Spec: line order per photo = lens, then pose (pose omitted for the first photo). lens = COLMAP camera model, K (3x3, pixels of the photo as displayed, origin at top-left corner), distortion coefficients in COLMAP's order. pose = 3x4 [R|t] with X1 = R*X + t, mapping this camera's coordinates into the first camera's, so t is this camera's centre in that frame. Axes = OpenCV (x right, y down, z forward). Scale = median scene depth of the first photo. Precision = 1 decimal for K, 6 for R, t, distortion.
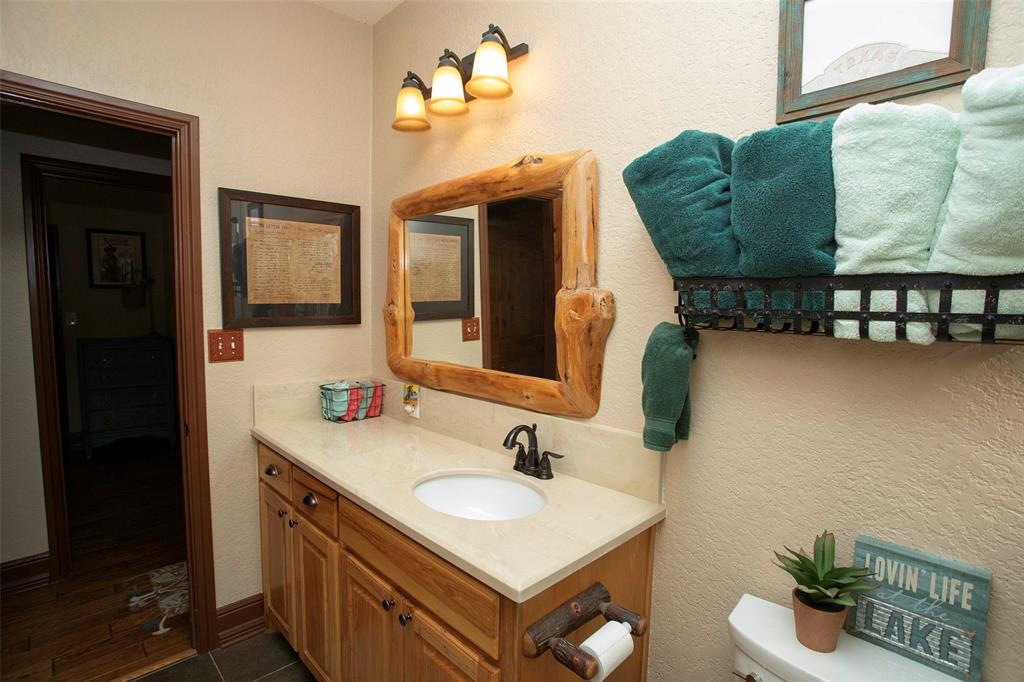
lens RADIAL K [[498.6, 0, 510.8], [0, 498.6, 344.6], [0, 0, 1]] dist [-0.058284, 0.020973]
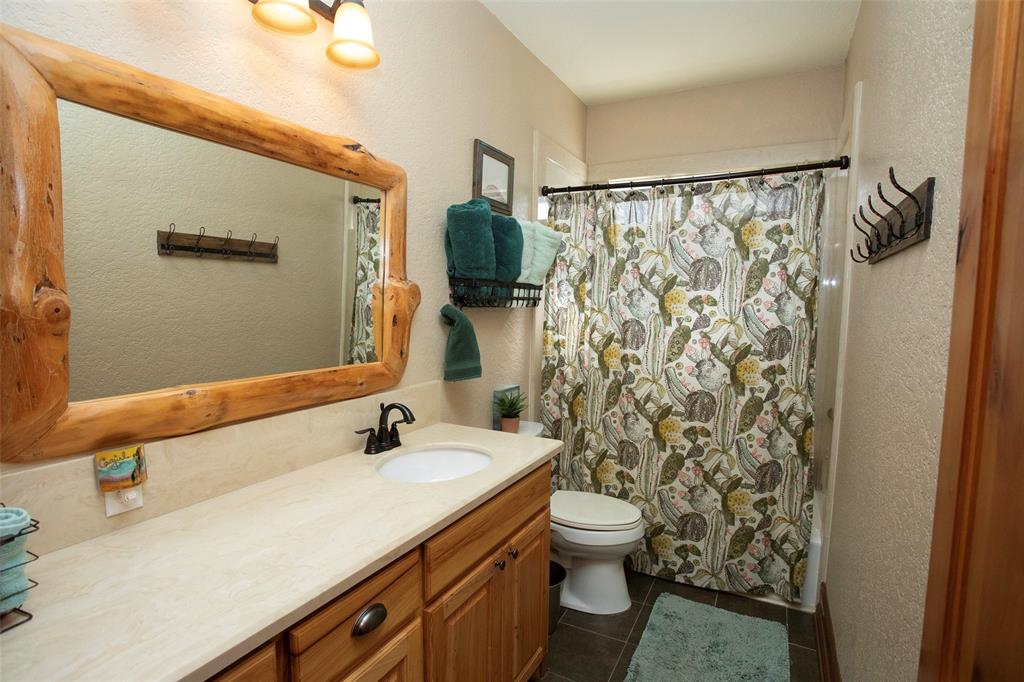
lens RADIAL K [[498.6, 0, 512.0], [0, 498.6, 338.3], [0, 0, 1]] dist [-0.058284, 0.020973]
pose [[-0.284559, -0.105384, 0.952849, -1.039811], [0.044379, 0.991426, 0.122904, -0.100670], [-0.957631, 0.077260, -0.277442, 1.011239]]
